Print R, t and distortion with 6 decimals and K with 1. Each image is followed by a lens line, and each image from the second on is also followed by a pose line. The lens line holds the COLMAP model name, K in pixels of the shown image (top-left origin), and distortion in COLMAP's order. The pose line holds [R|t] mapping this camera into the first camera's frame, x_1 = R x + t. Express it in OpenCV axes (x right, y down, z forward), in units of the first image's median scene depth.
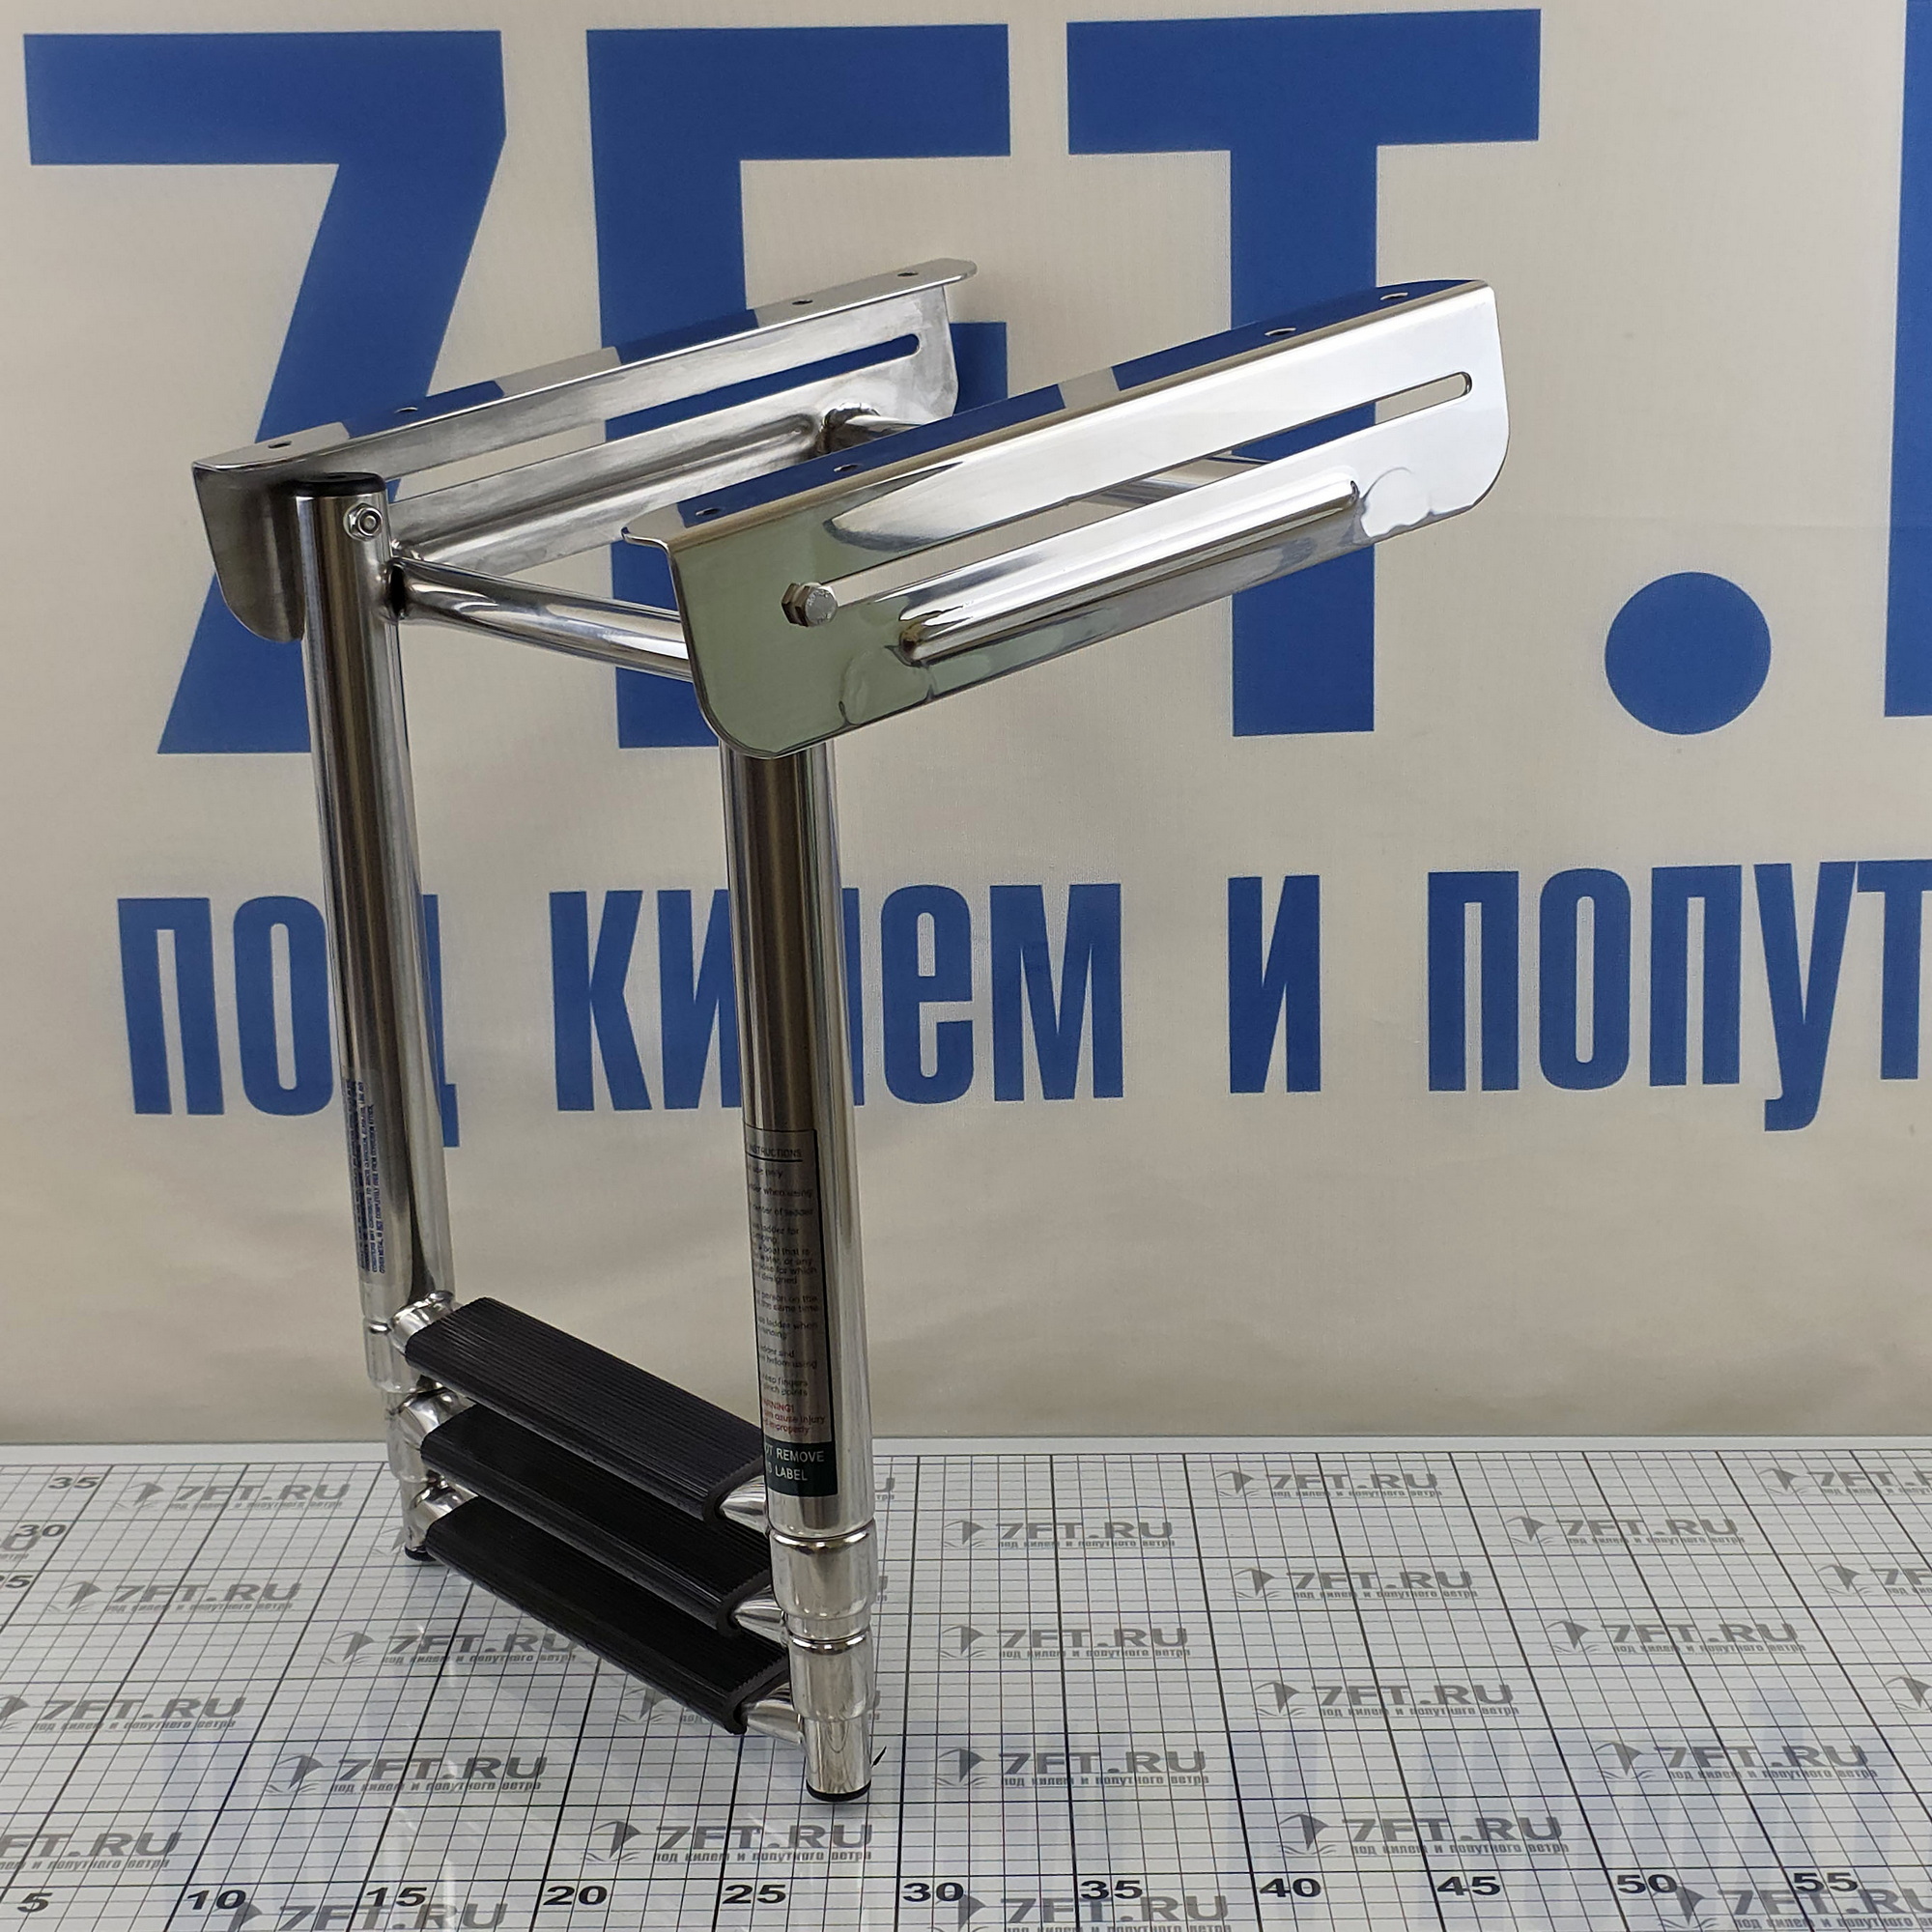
lens RADIAL K [[4651.8, 0, 1051.7], [0, 4651.8, 1027.4], [0, 0, 1]] dist [0.215940, 0.000000]
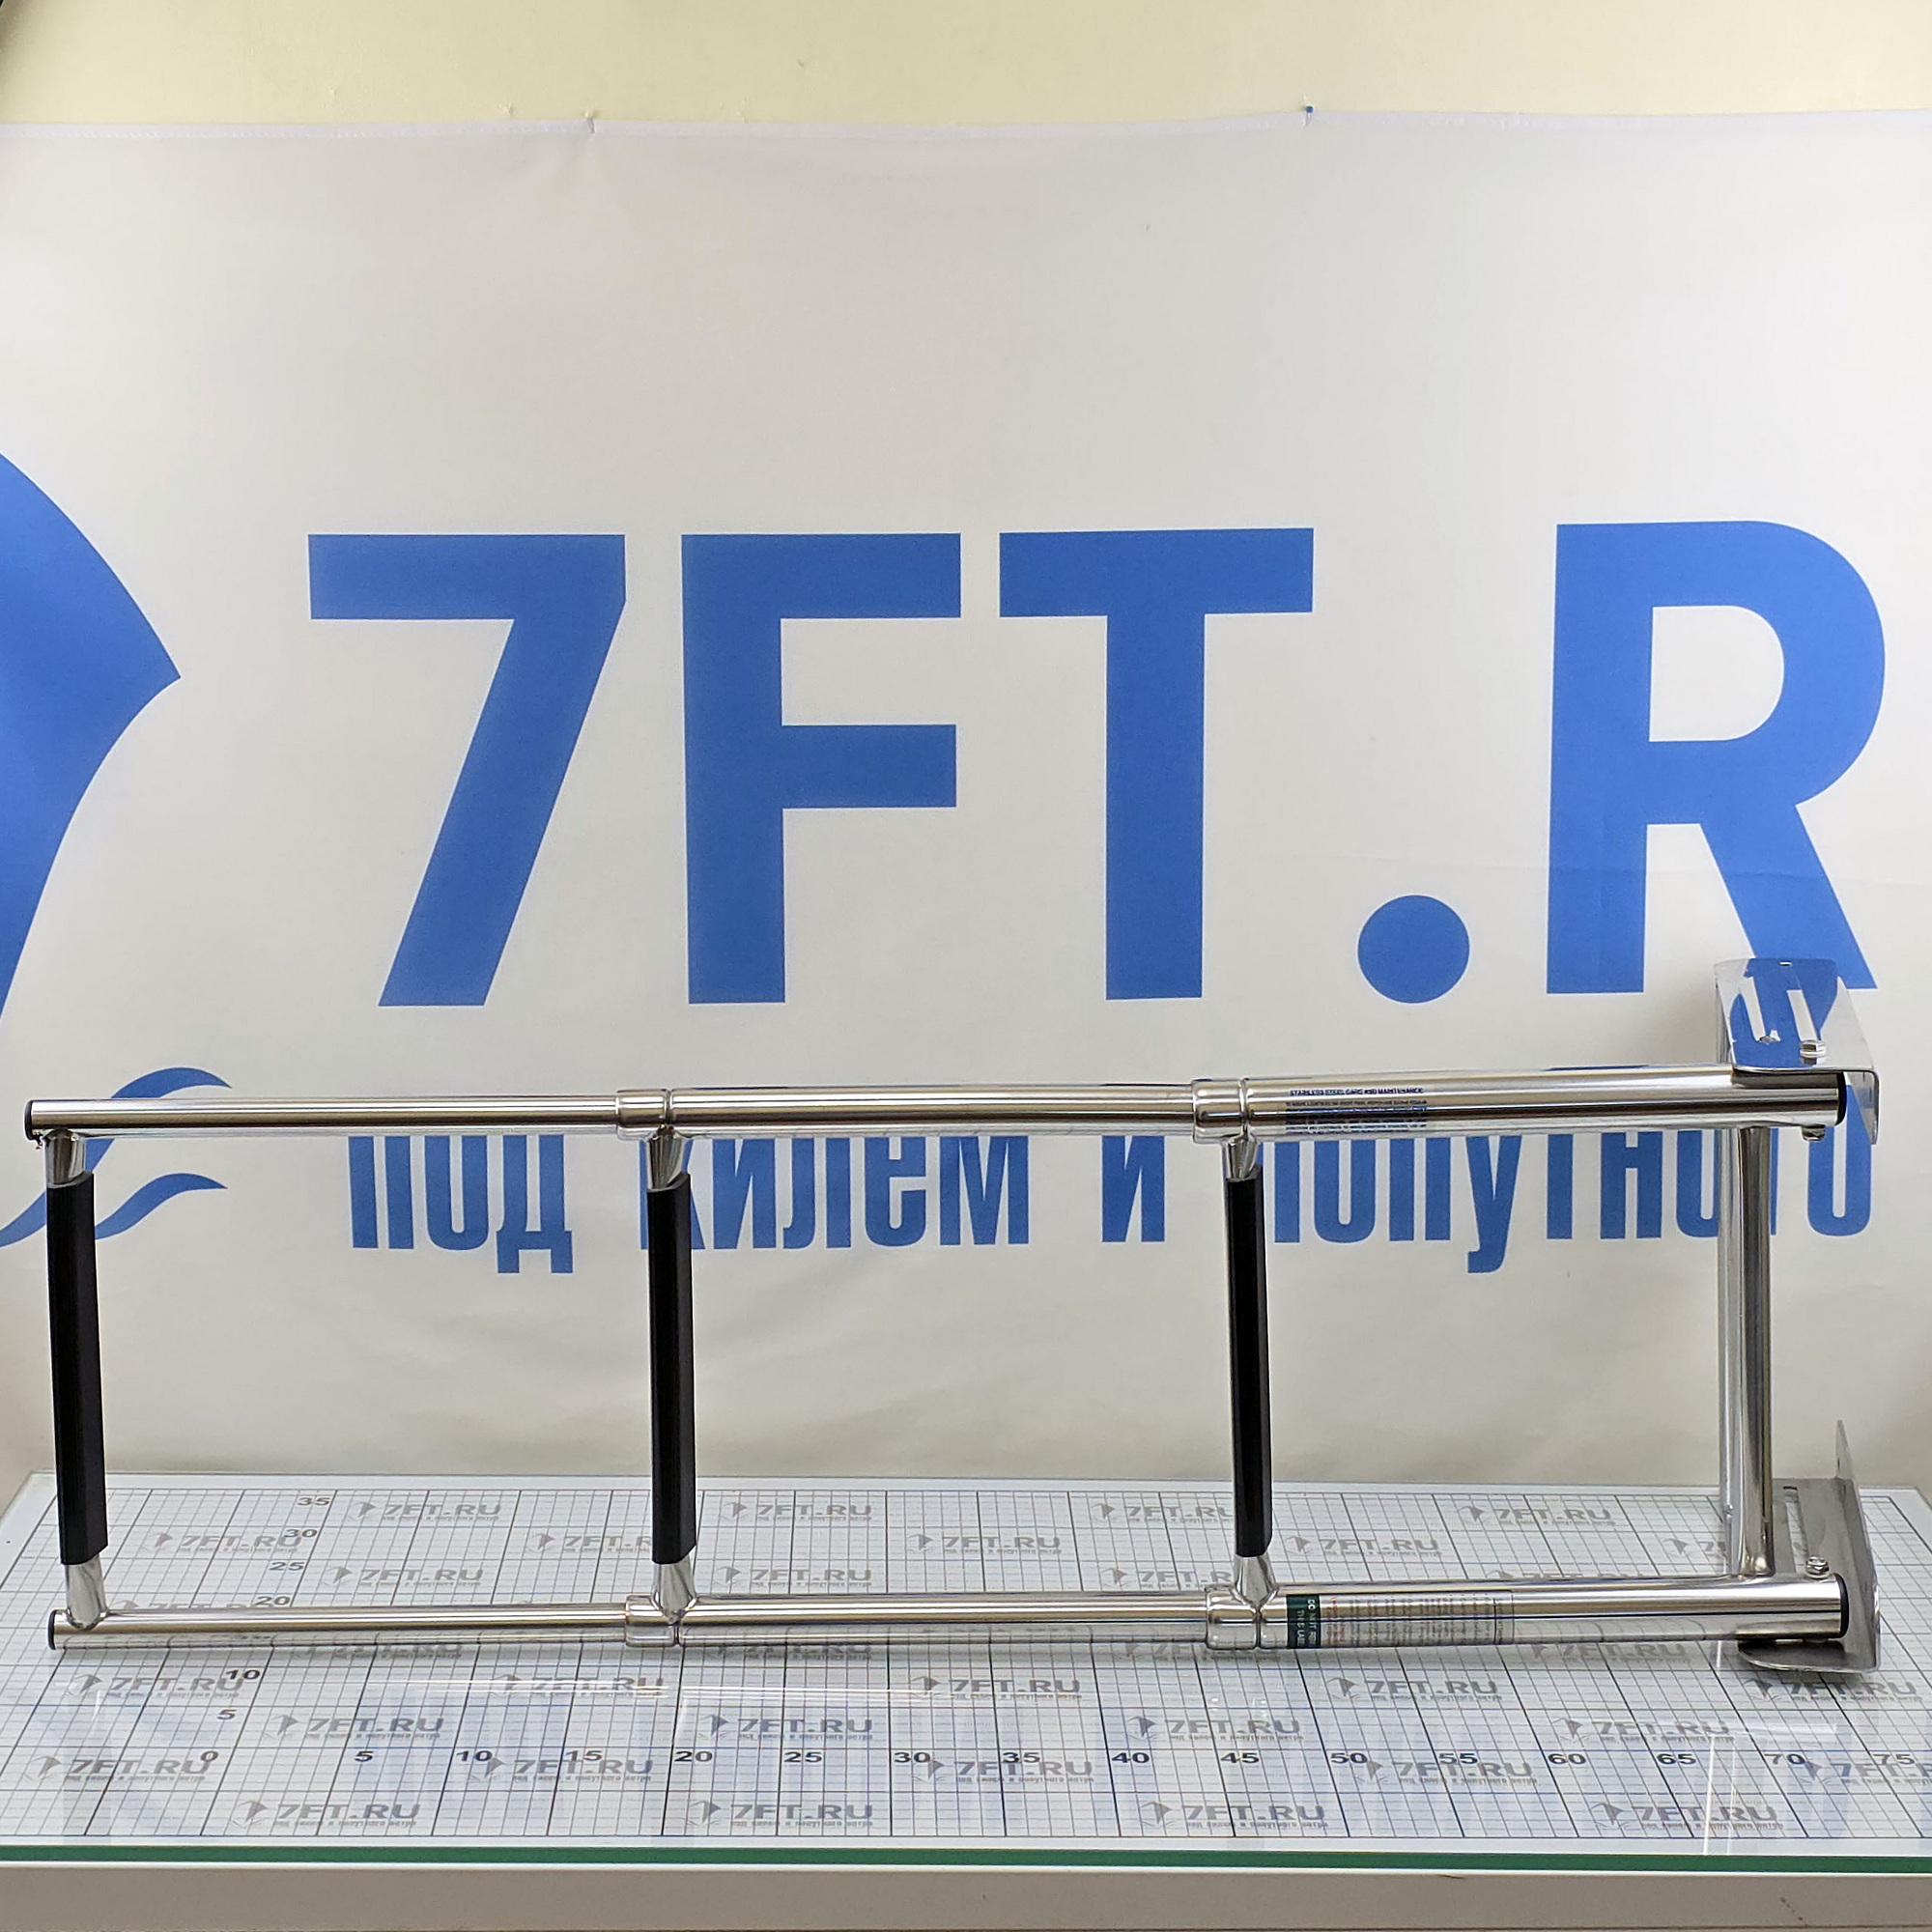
lens RADIAL K [[4651.8, 0, 964.0], [0, 4651.8, 878.2], [0, 0, 1]] dist [0.215940, 0.000000]
pose [[0.999904, 0.012744, 0.005428, -0.014537], [-0.012510, 0.999075, -0.041138, -0.039909], [-0.005948, 0.041066, 0.999139, -0.470025]]
